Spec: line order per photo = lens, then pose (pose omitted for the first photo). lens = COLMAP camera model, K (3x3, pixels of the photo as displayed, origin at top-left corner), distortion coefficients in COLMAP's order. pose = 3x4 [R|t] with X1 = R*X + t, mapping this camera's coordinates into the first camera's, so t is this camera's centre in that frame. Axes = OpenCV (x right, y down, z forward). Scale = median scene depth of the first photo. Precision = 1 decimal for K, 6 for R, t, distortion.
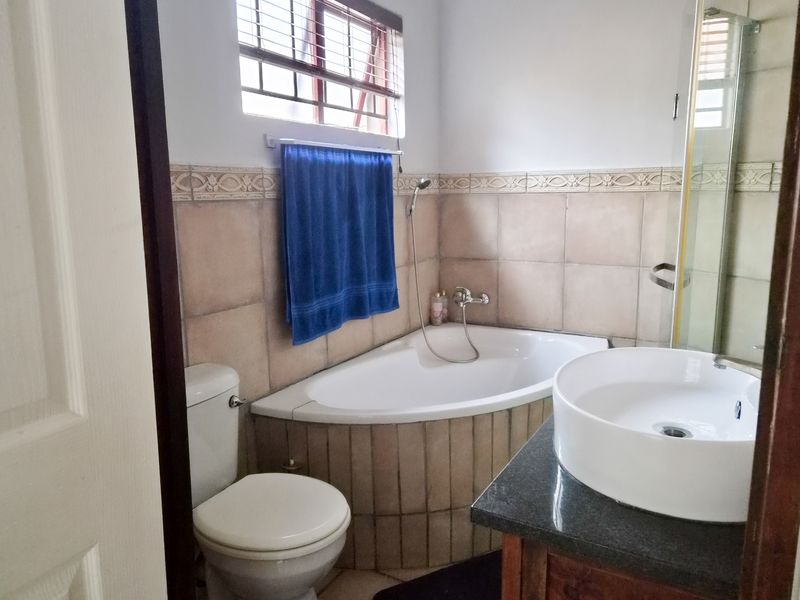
lens RADIAL K [[554.7, 0, 417.0], [0, 554.7, 283.7], [0, 0, 1]] dist [0.066333, -0.093564]
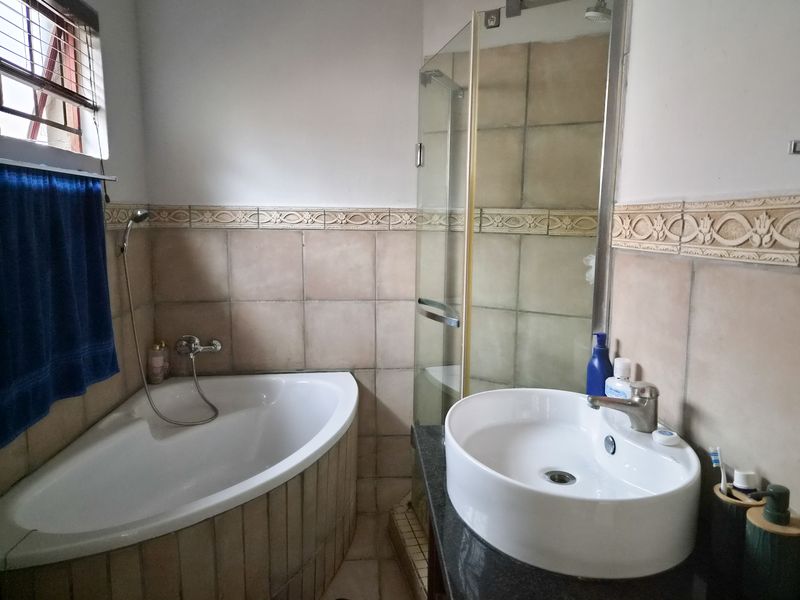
lens RADIAL K [[532.4, 0, 399.6], [0, 532.4, 284.6], [0, 0, 1]] dist [0.054507, -0.058017]
pose [[0.824050, -0.050634, 0.564250, -0.126546], [0.073723, 0.997113, -0.018189, -0.035894], [-0.561699, 0.056587, 0.825404, 0.130003]]
